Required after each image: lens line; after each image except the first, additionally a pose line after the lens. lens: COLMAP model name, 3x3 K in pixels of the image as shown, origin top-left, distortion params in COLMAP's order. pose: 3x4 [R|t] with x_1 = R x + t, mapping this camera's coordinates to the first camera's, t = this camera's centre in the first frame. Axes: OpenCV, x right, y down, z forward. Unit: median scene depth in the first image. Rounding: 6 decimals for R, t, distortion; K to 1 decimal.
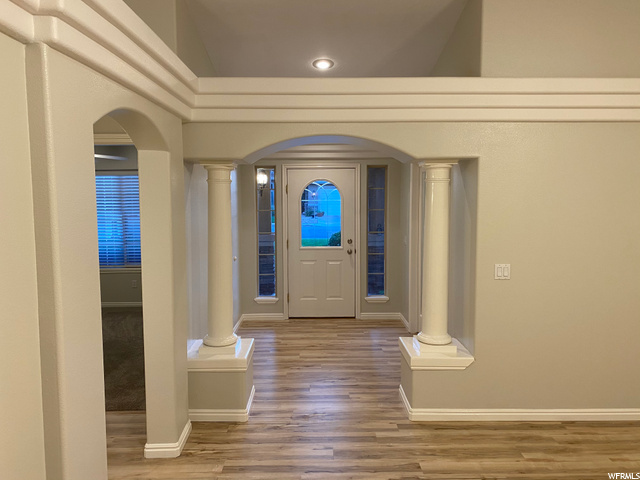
lens RADIAL K [[492.0, 0, 318.7], [0, 492.0, 237.3], [0, 0, 1]] dist [0.027643, -0.043104]
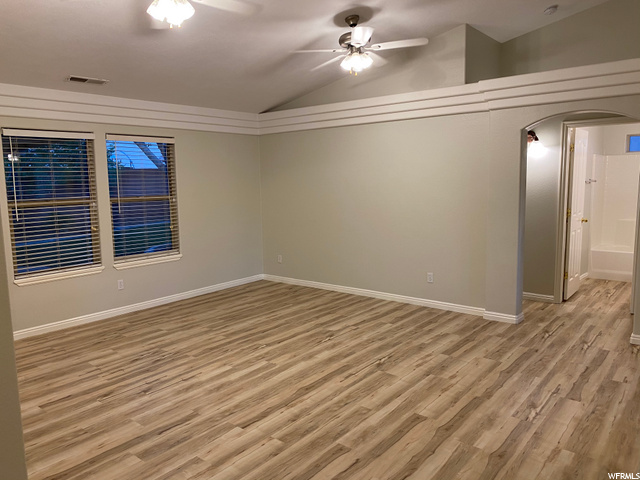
lens RADIAL K [[492.0, 0, 318.7], [0, 492.0, 237.3], [0, 0, 1]] dist [0.027643, -0.043104]
pose [[-0.640693, 0.106941, -0.760313, 1.212101], [-0.051991, 0.981937, 0.181925, -0.056787], [0.766035, 0.156087, -0.623560, 1.057527]]
